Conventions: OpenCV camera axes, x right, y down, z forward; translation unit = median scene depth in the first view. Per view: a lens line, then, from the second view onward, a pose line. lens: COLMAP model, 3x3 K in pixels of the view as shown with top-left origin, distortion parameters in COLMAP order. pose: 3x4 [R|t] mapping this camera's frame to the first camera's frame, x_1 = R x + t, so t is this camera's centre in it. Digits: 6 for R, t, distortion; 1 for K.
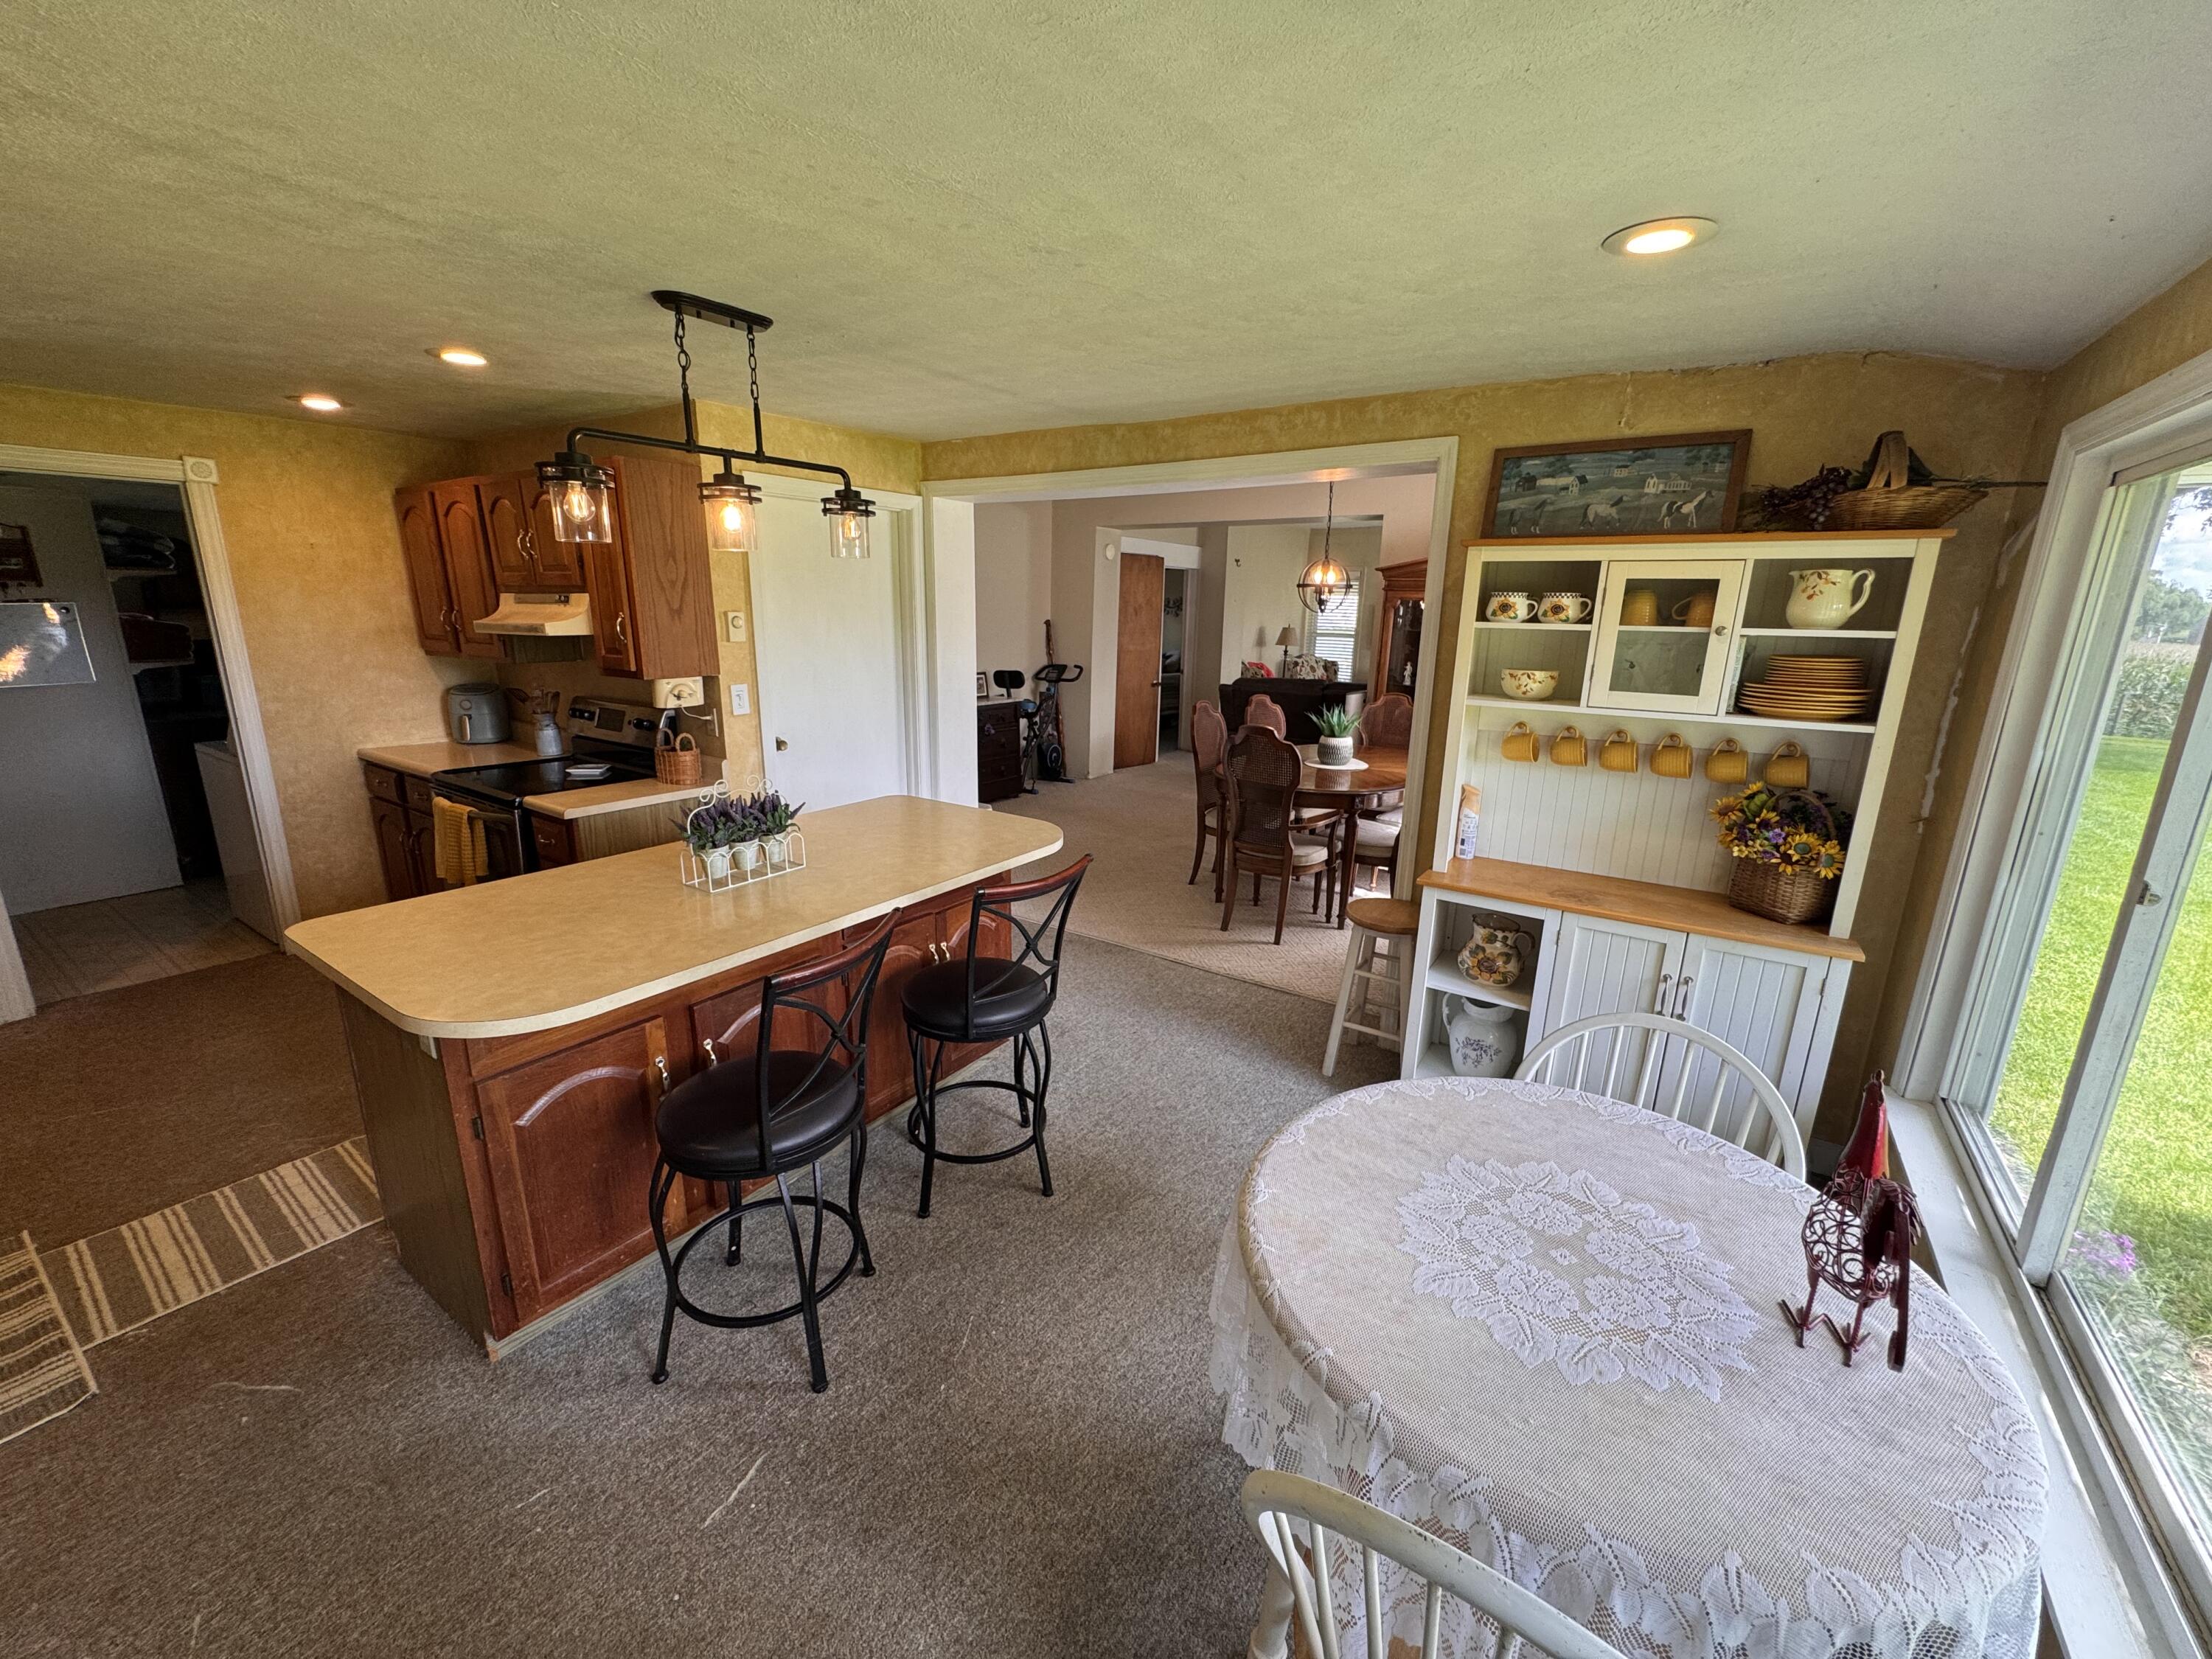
lens RADIAL K [[887.6, 0, 1106.0], [0, 887.6, 829.5], [0, 0, 1]] dist [-0.001568, 0.000441]
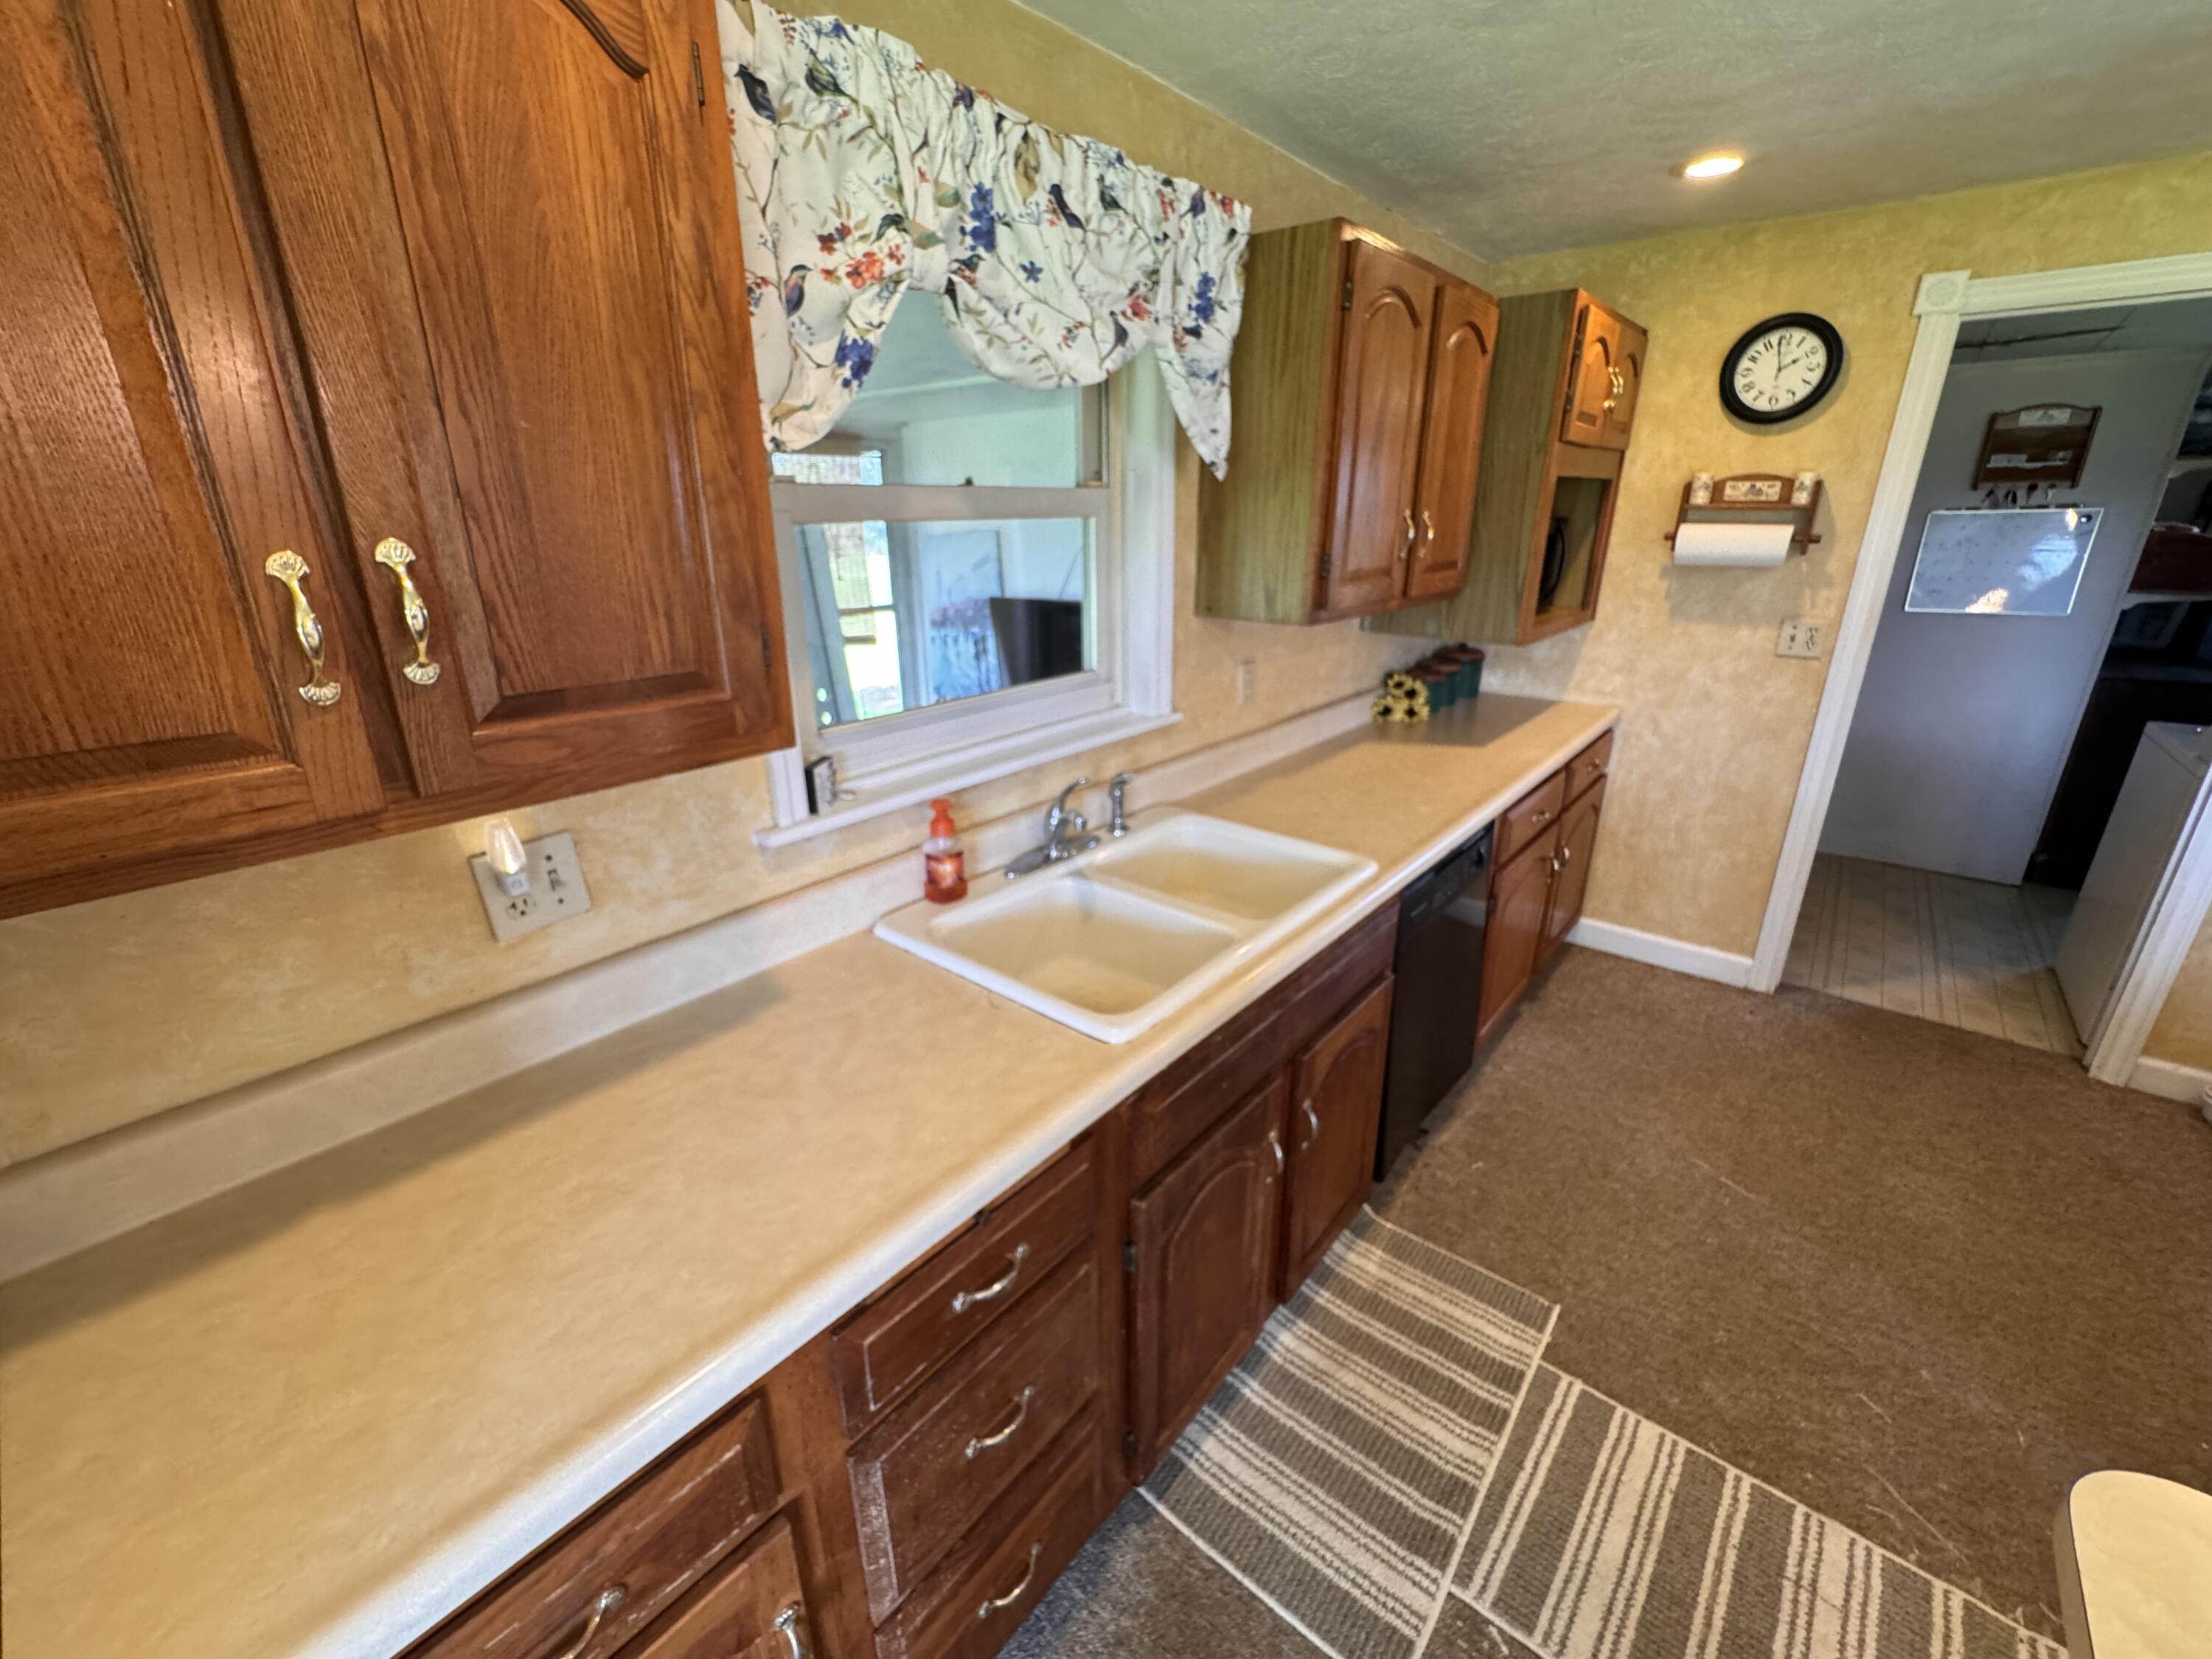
lens RADIAL K [[907.7, 0, 1106.0], [0, 907.7, 829.5], [0, 0, 1]] dist [-0.001447, 0.000324]
pose [[-0.086014, 0.316372, -0.944728, -0.310266], [-0.239394, 0.913898, 0.327843, -0.063123], [0.967105, 0.254361, -0.002870, 0.282319]]
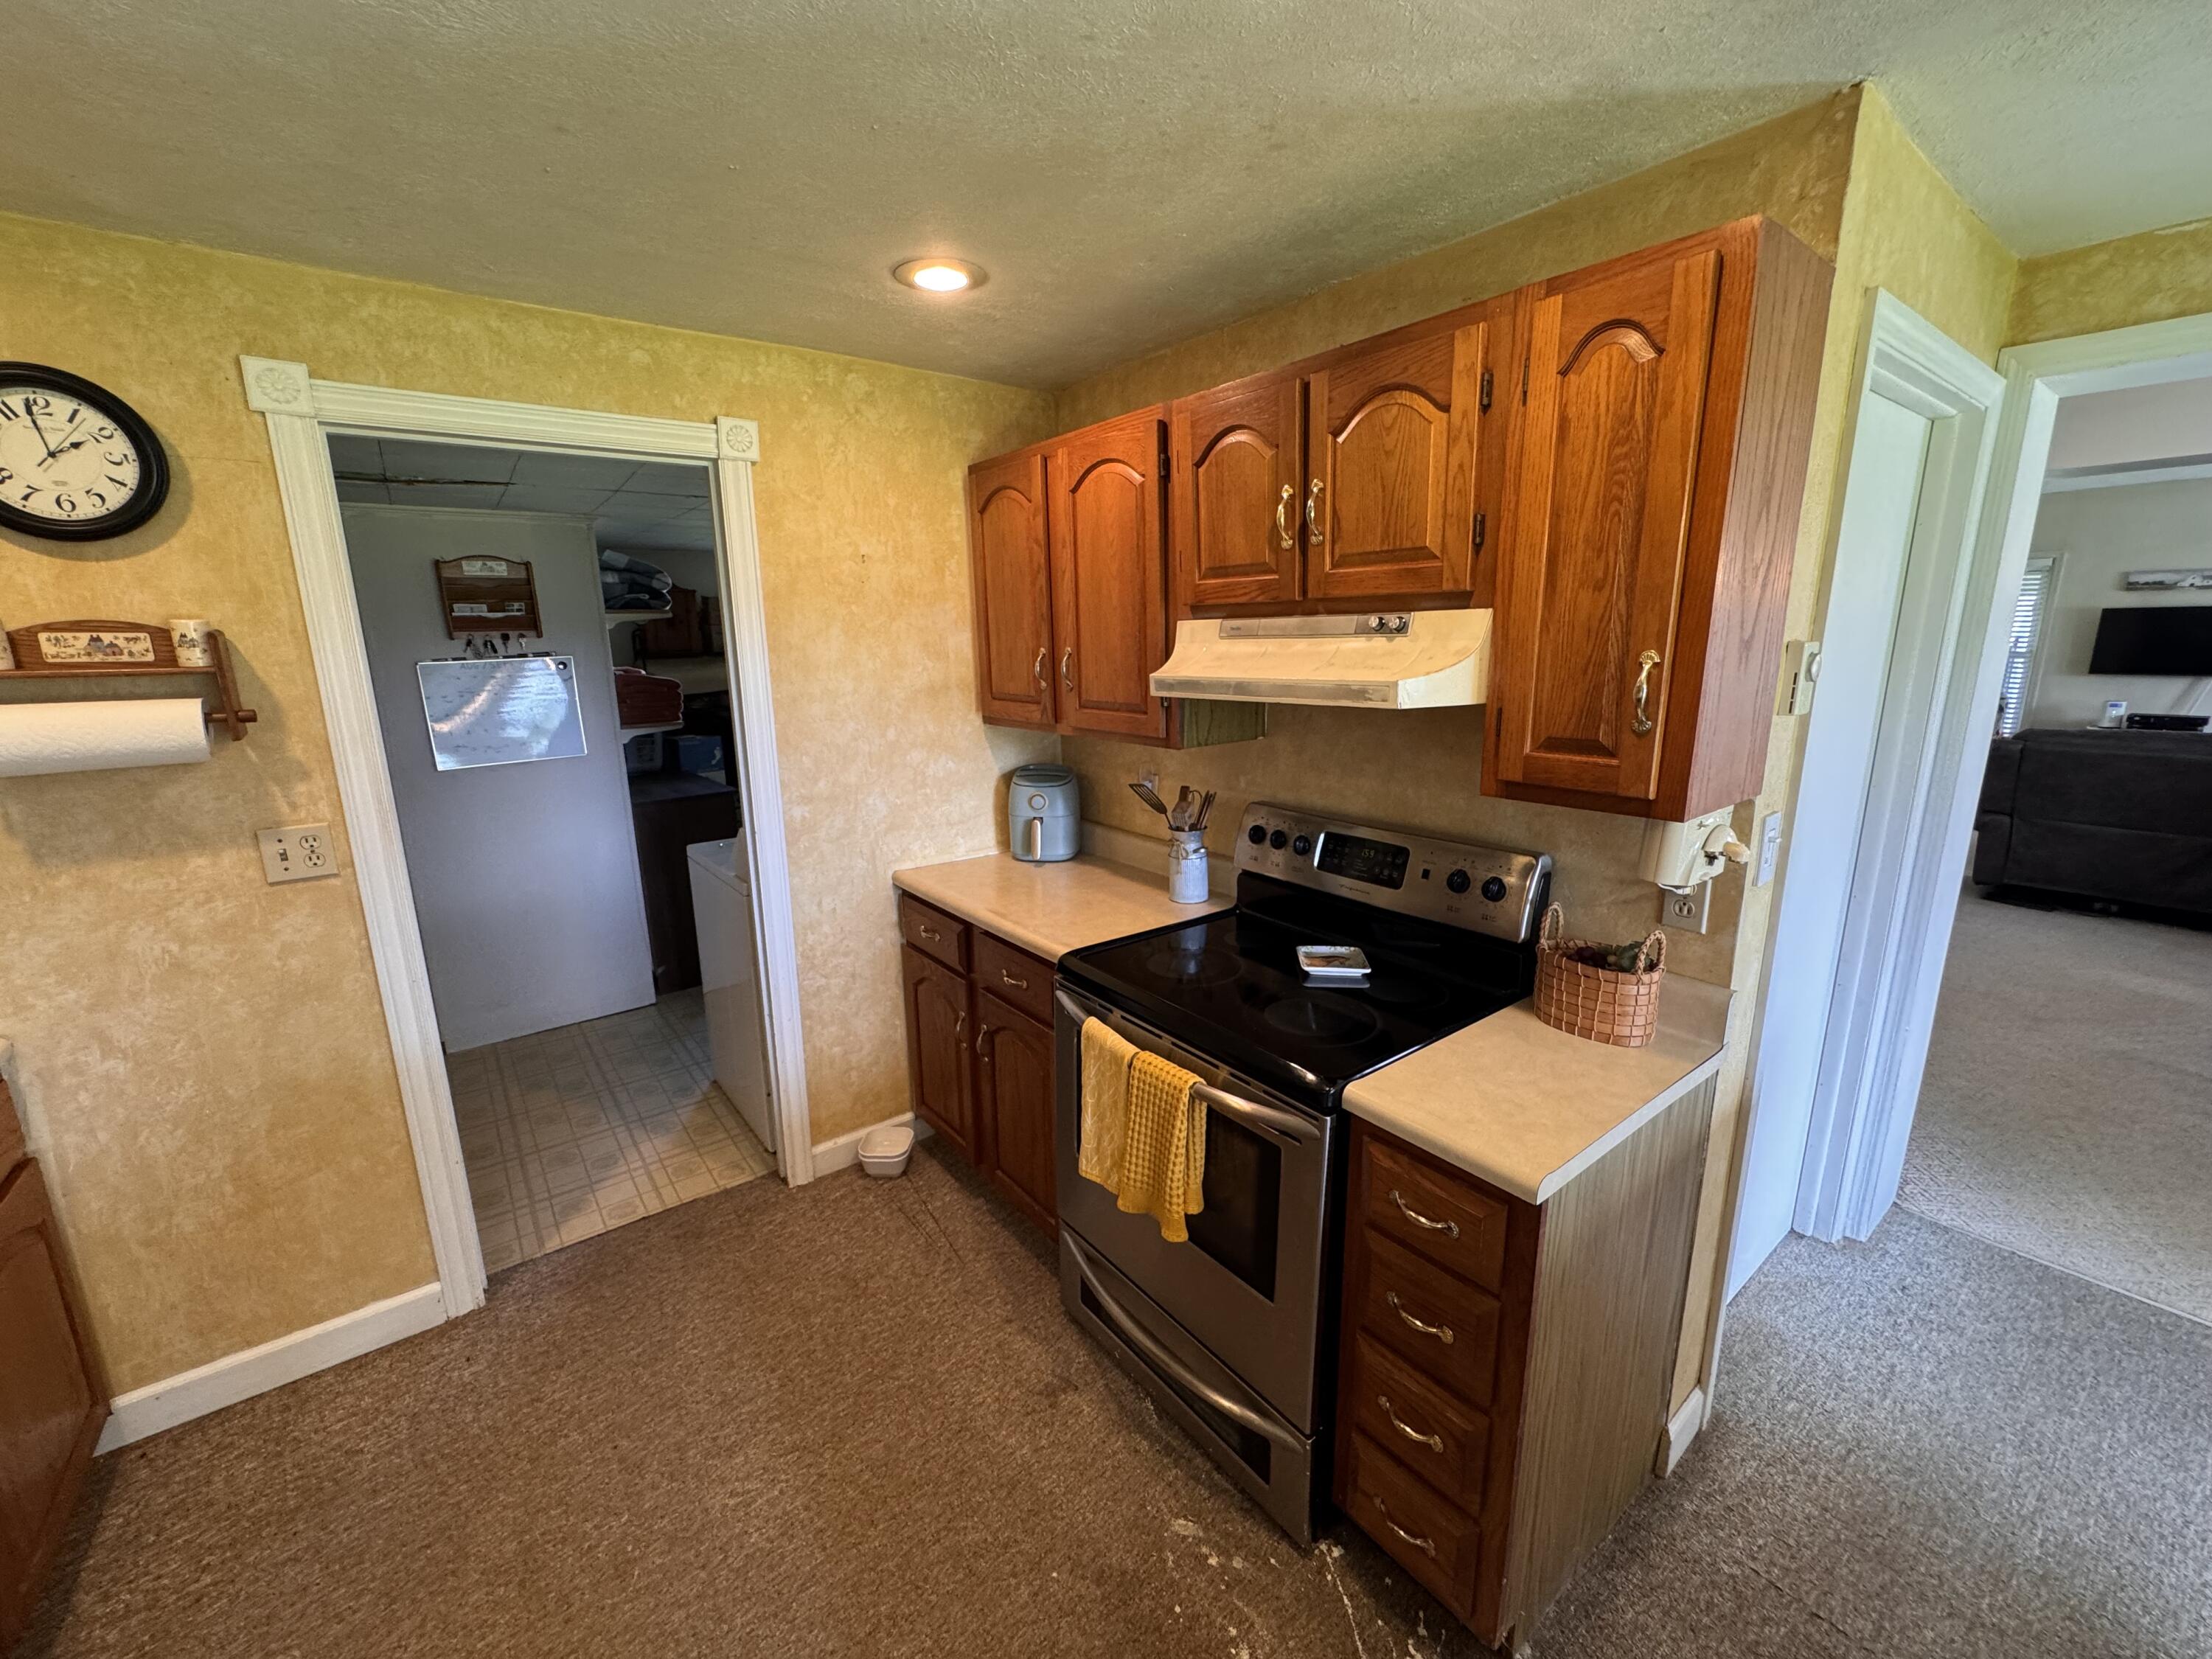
lens RADIAL K [[887.6, 0, 1106.0], [0, 887.6, 829.5], [0, 0, 1]] dist [-0.001568, 0.000441]
pose [[0.950129, 0.035534, -0.309825, -0.514706], [-0.044669, 0.998750, -0.022437, -0.117401], [0.308640, 0.035158, 0.950529, 0.447472]]
